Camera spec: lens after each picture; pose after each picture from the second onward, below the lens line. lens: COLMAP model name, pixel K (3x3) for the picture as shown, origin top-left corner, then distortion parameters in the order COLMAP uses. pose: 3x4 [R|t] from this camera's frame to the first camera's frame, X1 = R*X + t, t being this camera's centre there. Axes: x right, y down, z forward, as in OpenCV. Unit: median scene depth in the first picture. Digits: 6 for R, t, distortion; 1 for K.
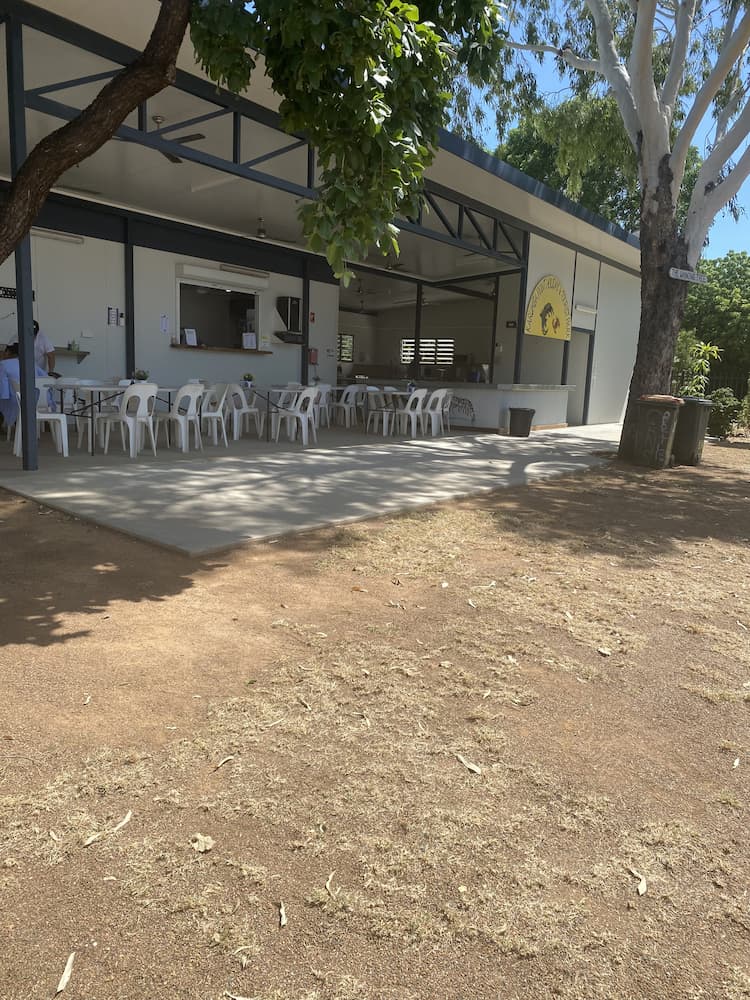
lens RADIAL K [[803.2, 0, 375.0], [0, 803.2, 500.0], [0, 0, 1]] dist [-0.028455, -0.000856]
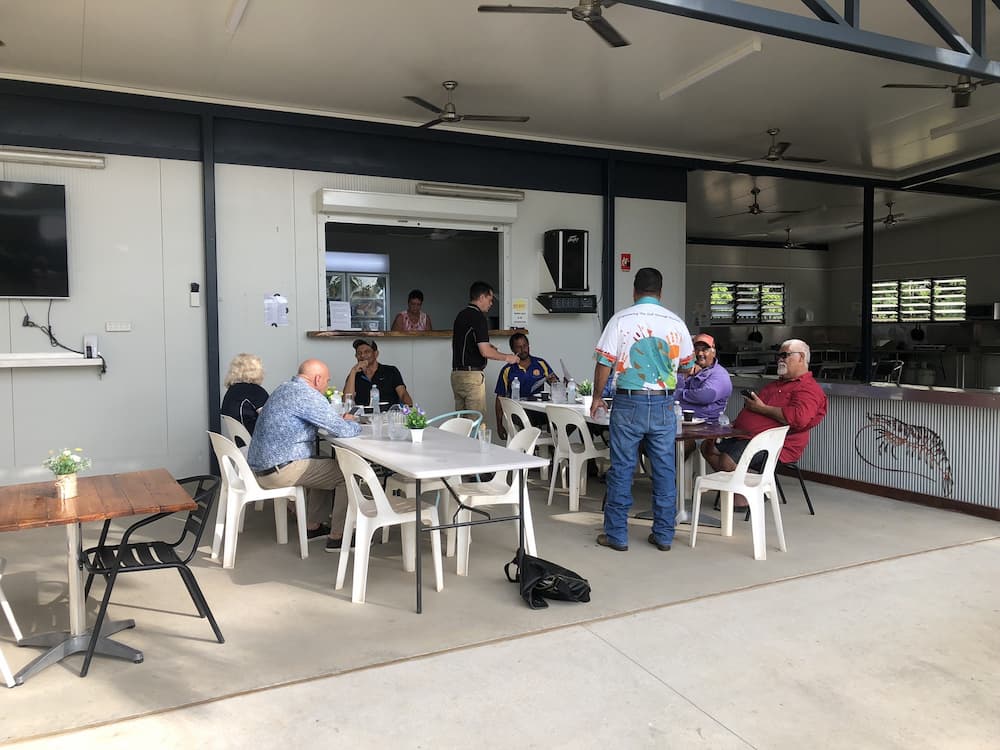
lens RADIAL K [[803.2, 0, 500.0], [0, 803.2, 375.0], [0, 0, 1]] dist [-0.028455, -0.000856]
pose [[0.884350, -0.009930, -0.466719, 0.108206], [-0.031495, 0.996227, -0.080872, -0.111239], [0.465761, 0.086218, 0.880701, 0.512731]]
